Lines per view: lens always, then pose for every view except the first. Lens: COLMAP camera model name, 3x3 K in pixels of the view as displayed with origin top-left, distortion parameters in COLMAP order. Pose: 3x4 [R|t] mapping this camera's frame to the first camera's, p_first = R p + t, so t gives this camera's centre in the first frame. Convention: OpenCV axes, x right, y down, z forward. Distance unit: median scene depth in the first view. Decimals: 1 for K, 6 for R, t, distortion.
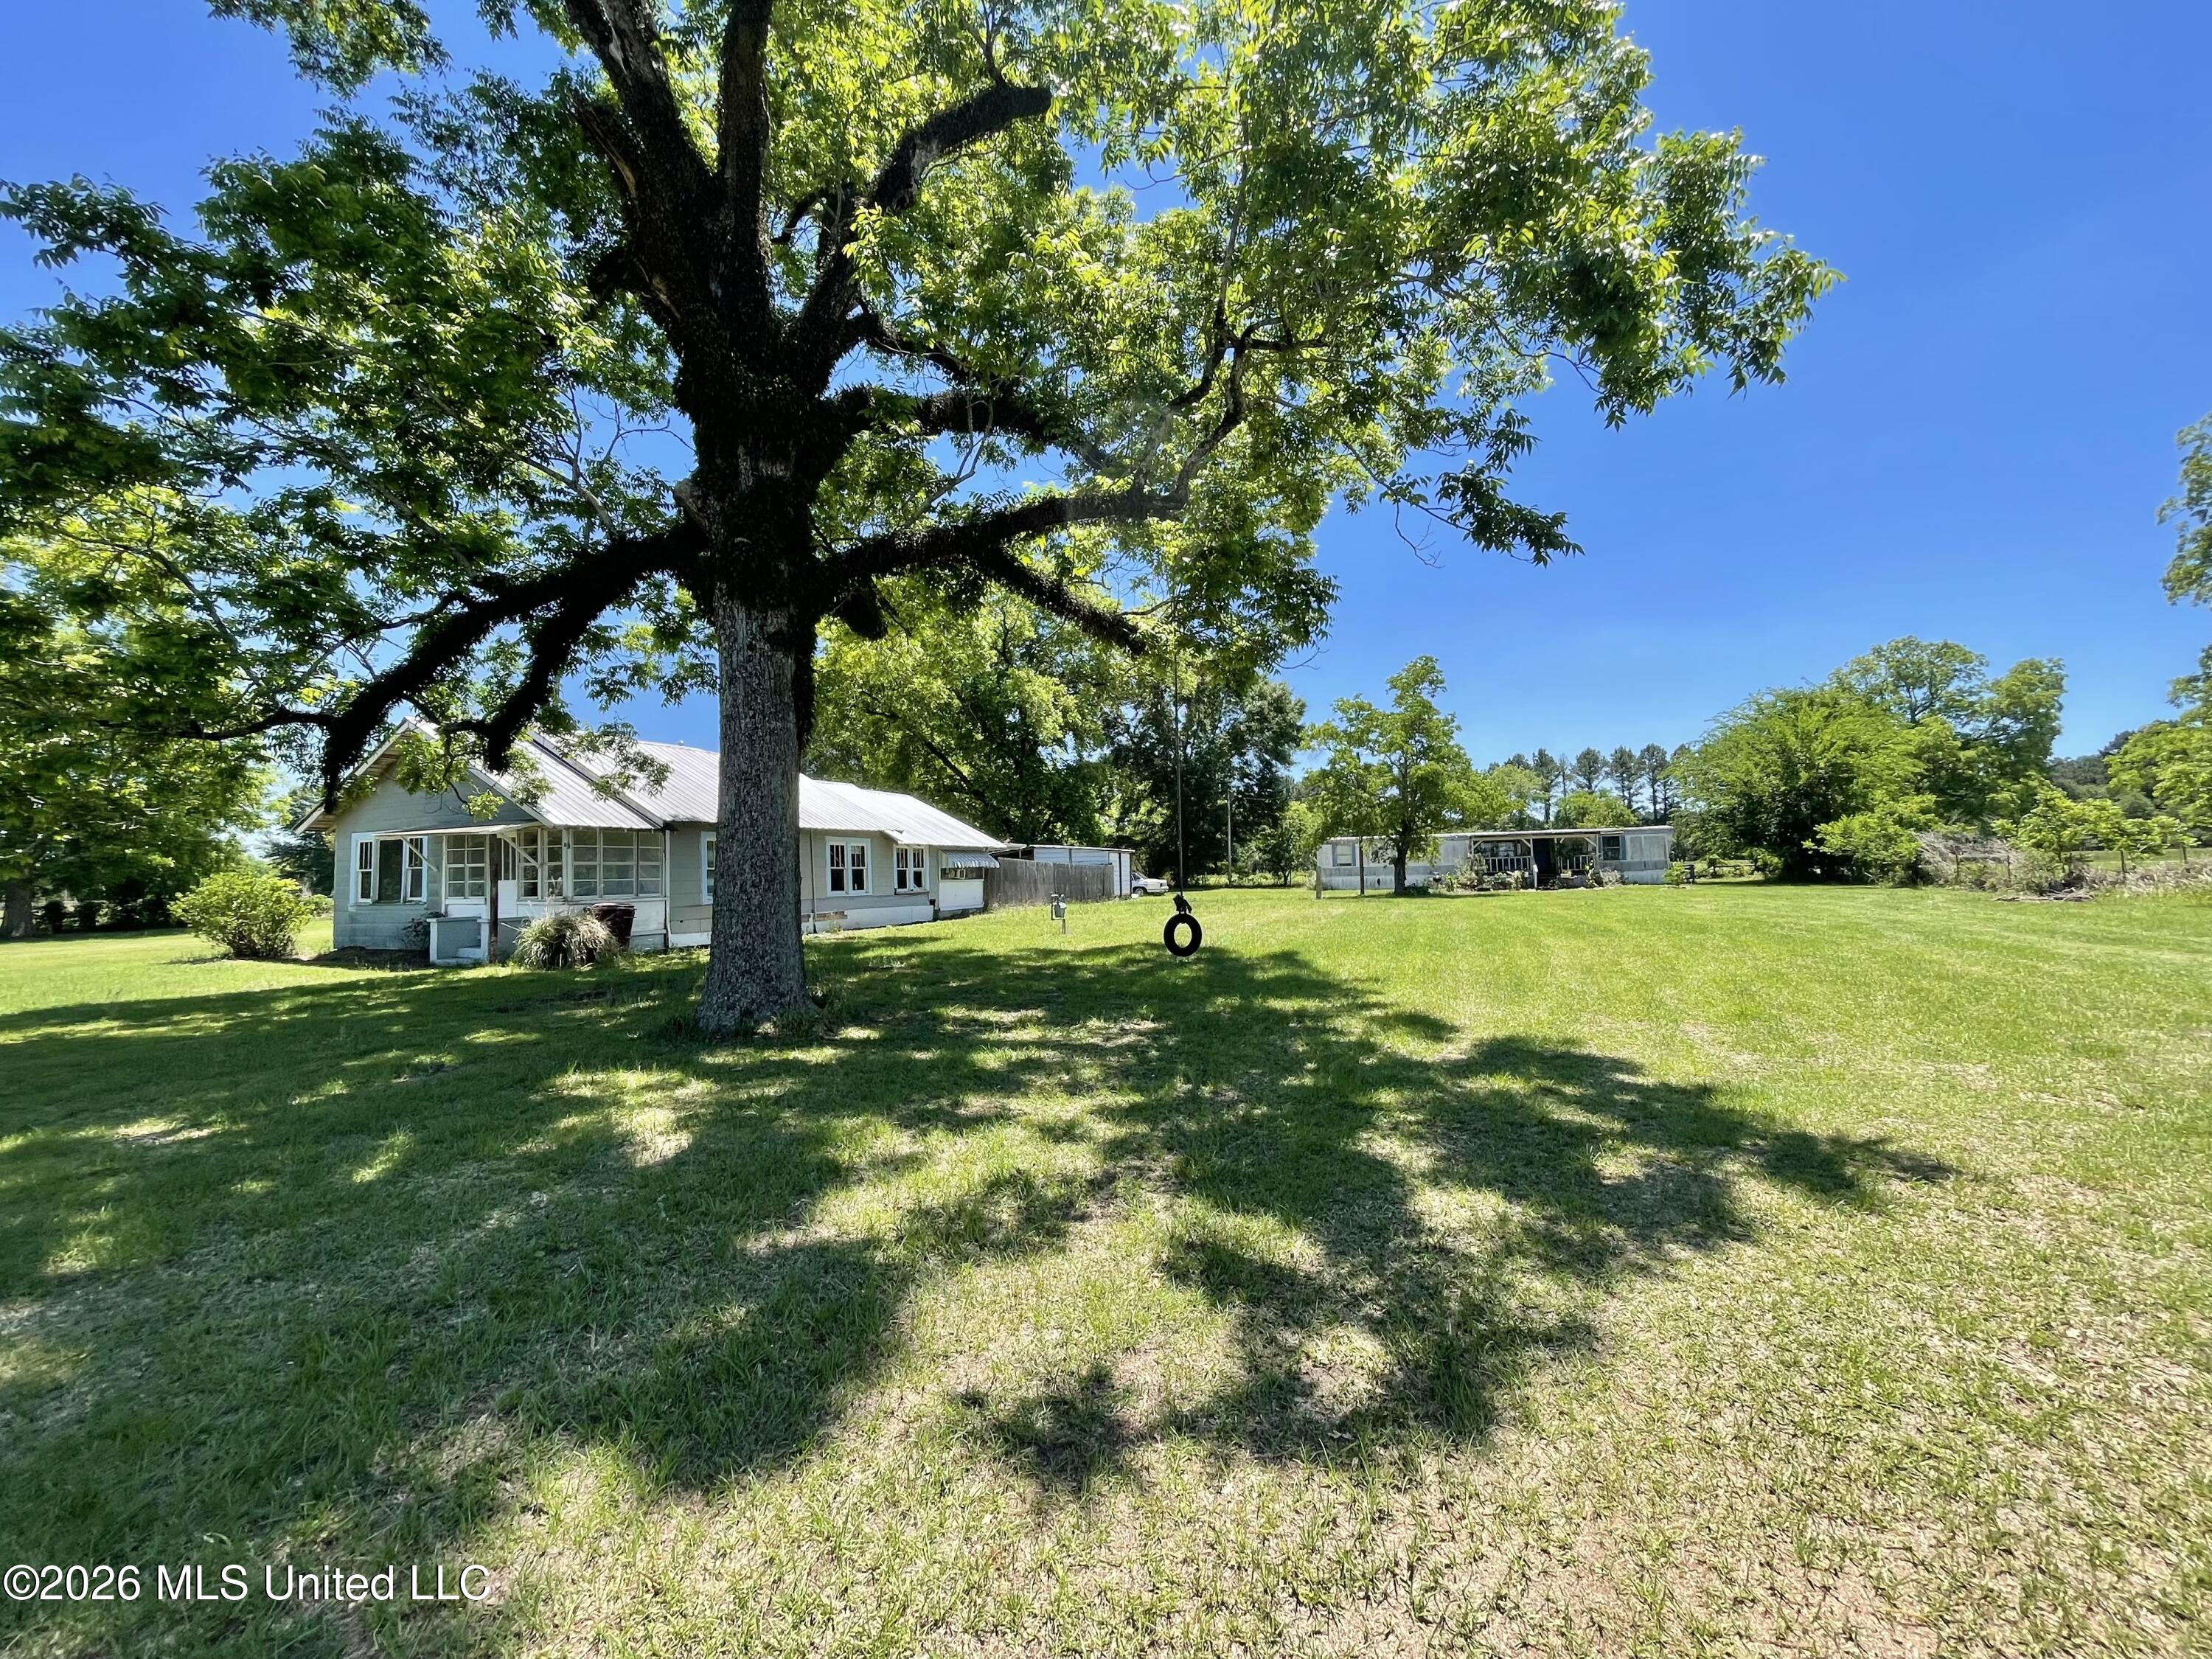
lens RADIAL K [[887.5, 0, 1098.9], [0, 887.5, 829.5], [0, 0, 1]] dist [-0.010219, 0.000813]
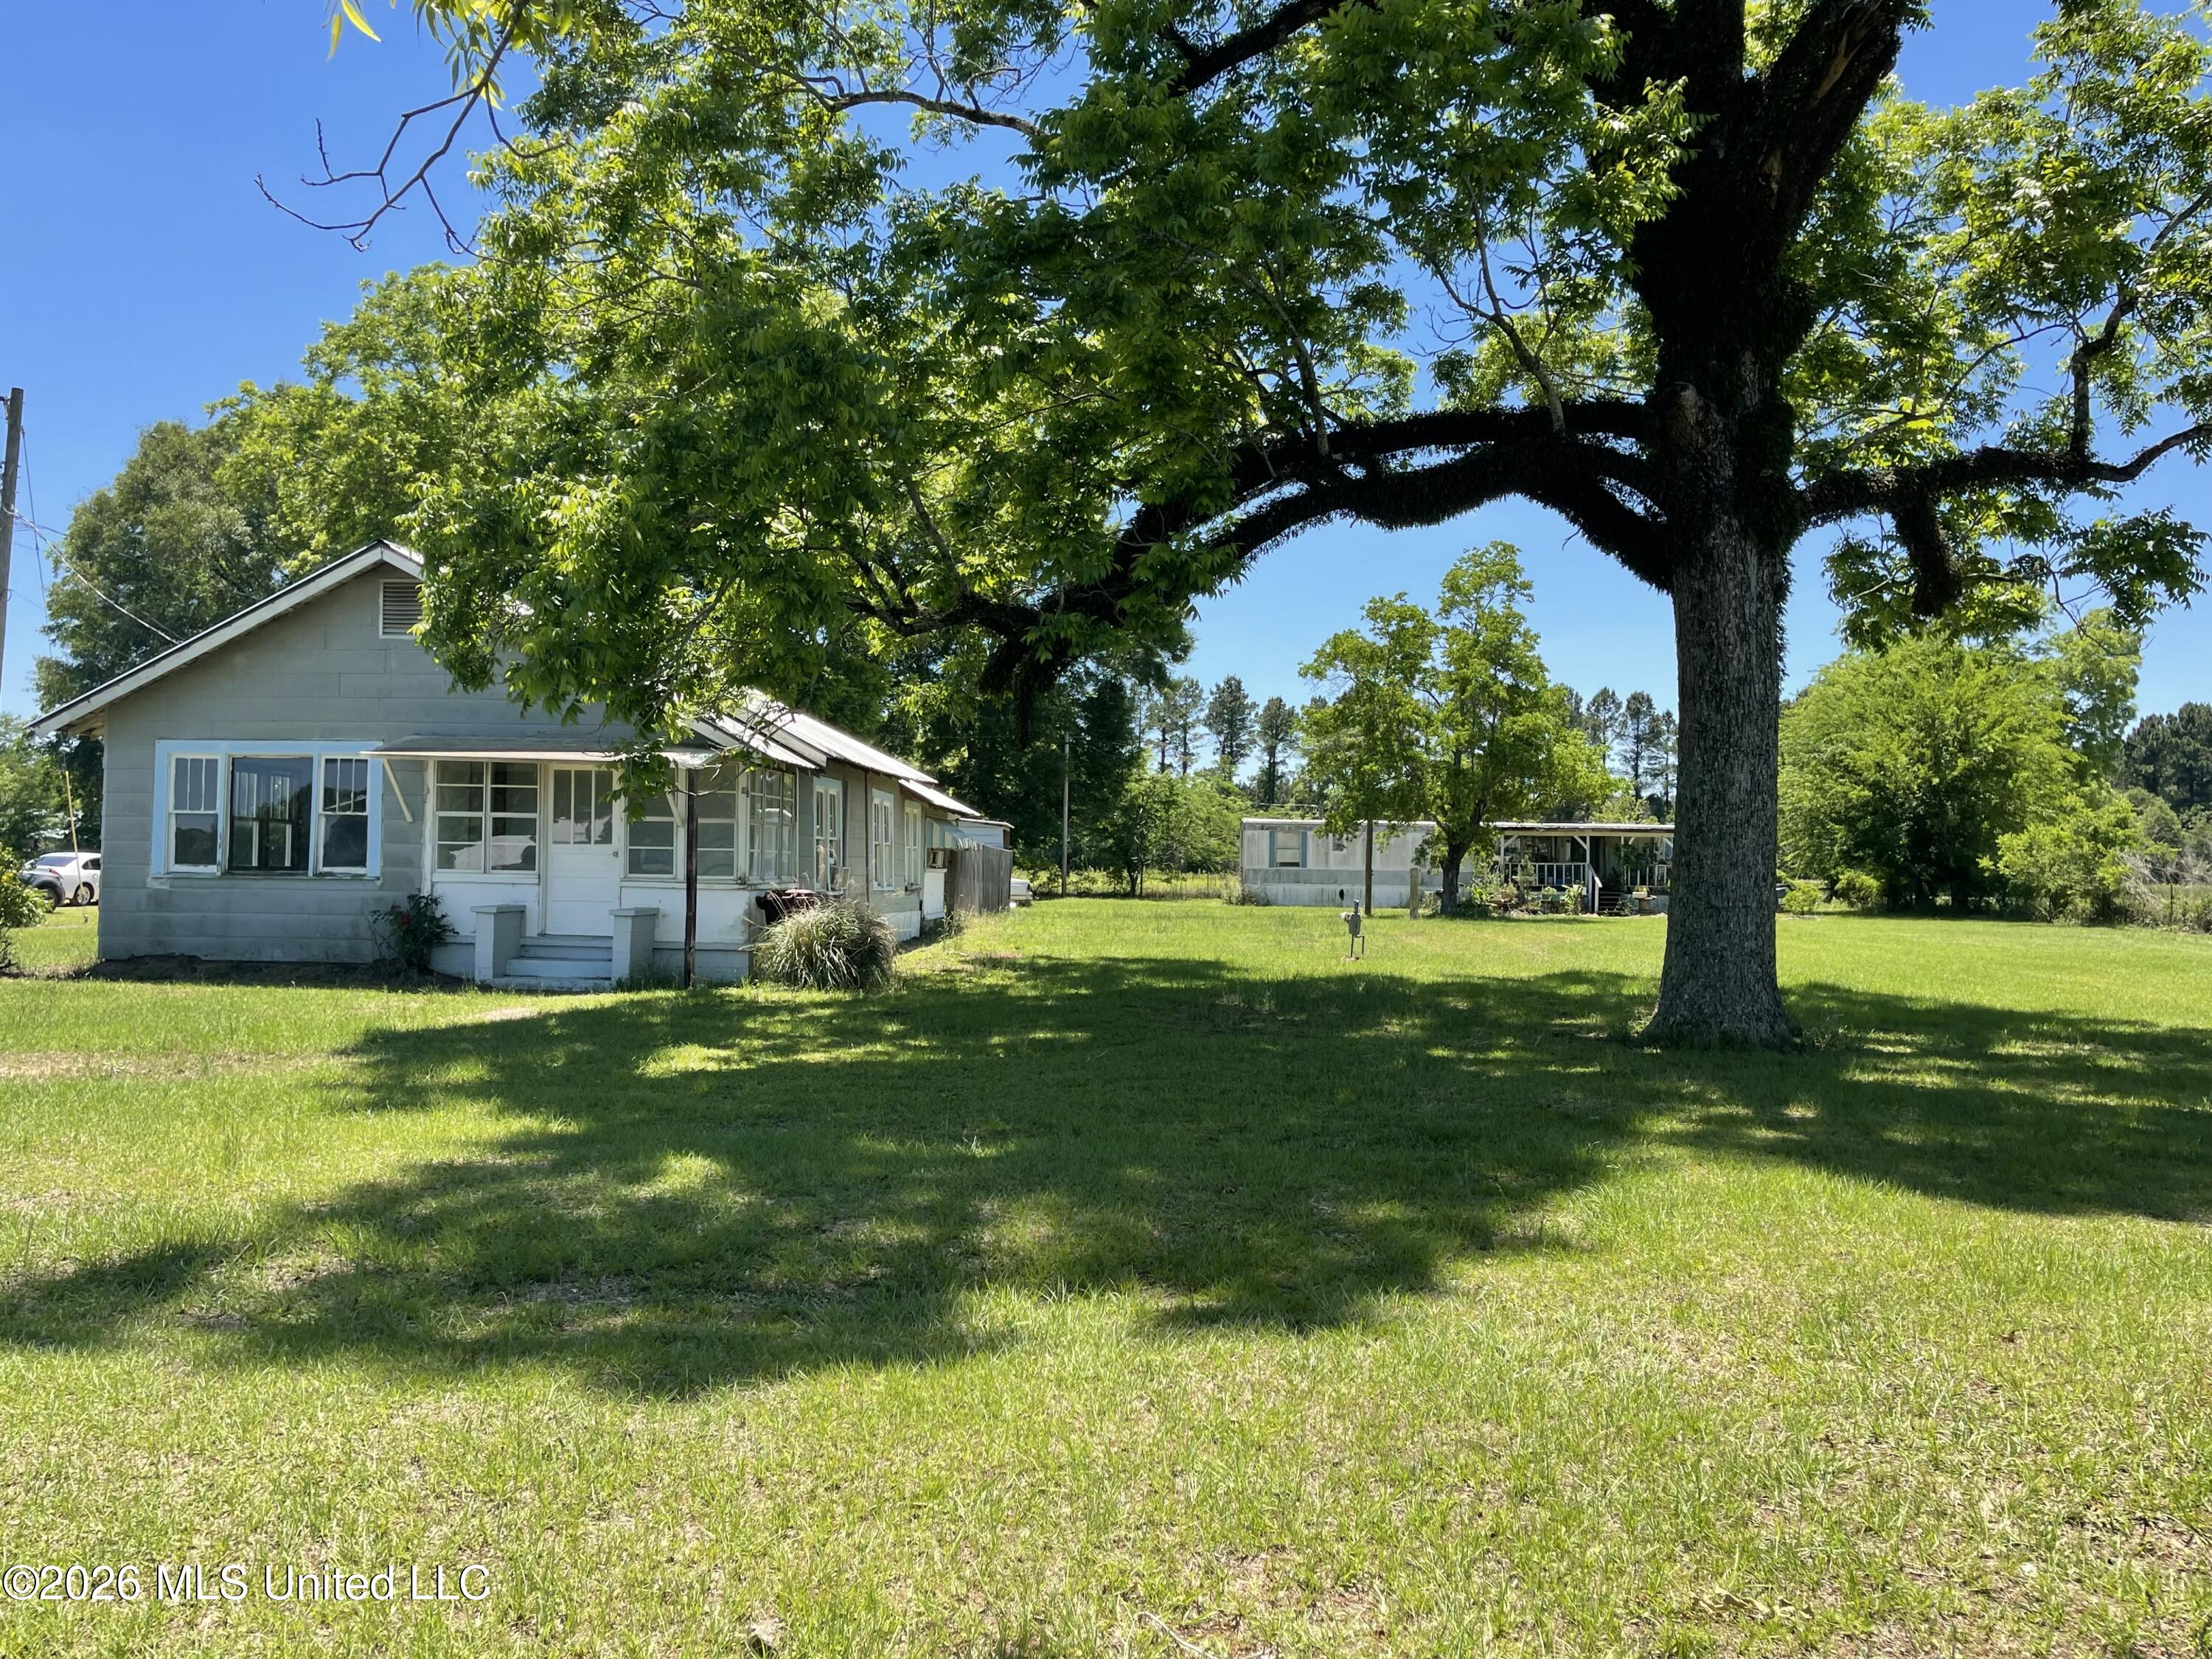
lens RADIAL K [[1682.0, 0, 1113.8], [0, 1682.0, 827.9], [0, 0, 1]] dist [0.028474, -0.002125]
pose [[0.942152, 0.045892, 0.332030, -0.288651], [-0.054418, 0.998383, 0.016421, 0.004547], [-0.330739, -0.033539, 0.943126, -0.050262]]
